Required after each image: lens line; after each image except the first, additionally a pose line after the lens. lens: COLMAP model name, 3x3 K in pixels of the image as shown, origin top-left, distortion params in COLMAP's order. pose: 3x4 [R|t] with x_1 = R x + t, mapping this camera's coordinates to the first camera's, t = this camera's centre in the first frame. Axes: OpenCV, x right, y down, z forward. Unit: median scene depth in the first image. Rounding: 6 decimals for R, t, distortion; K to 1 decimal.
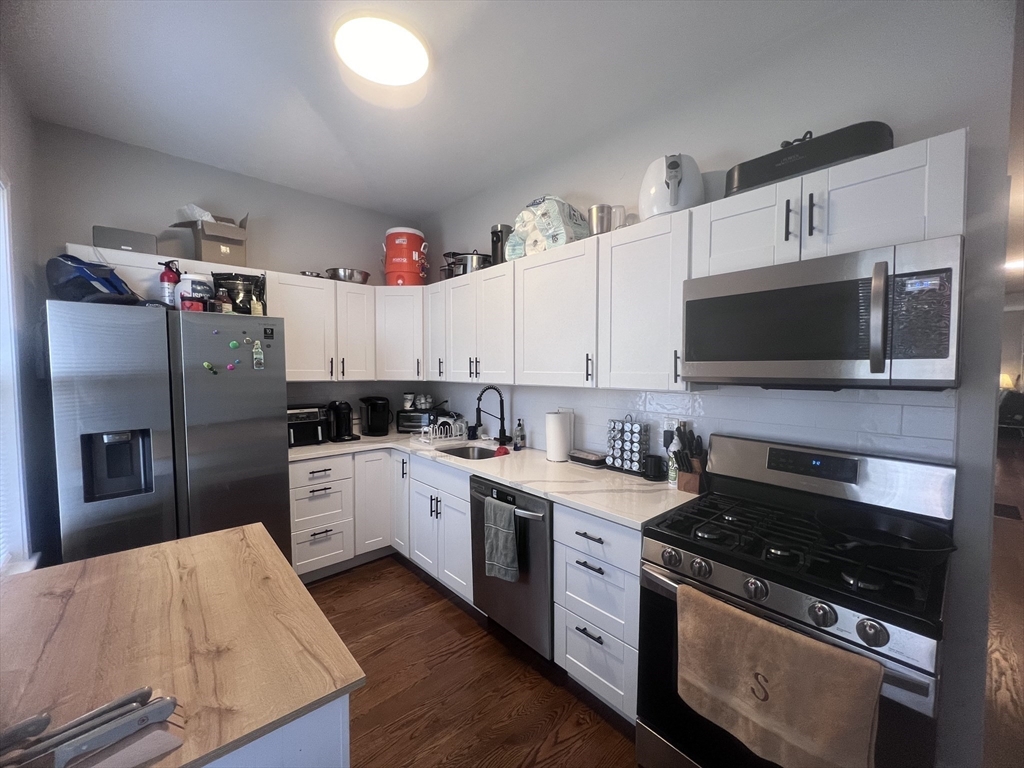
lens RADIAL K [[410.7, 0, 511.4], [0, 410.7, 383.9], [0, 0, 1]] dist [-0.002315, 0.000213]
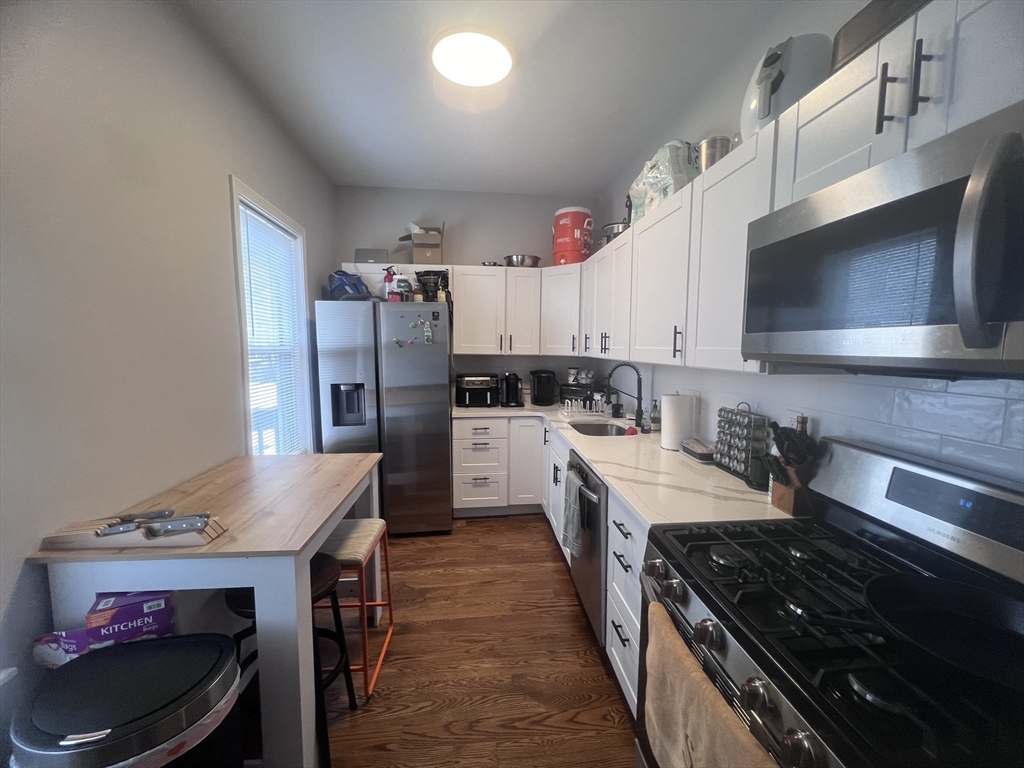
lens RADIAL K [[410.7, 0, 514.2], [0, 410.7, 384.4], [0, 0, 1]] dist [-0.002315, 0.000213]
pose [[0.804978, 0.060021, -0.590262, 0.366102], [-0.027432, 0.997571, 0.064027, 0.001933], [0.592671, -0.035348, 0.804669, 0.099374]]
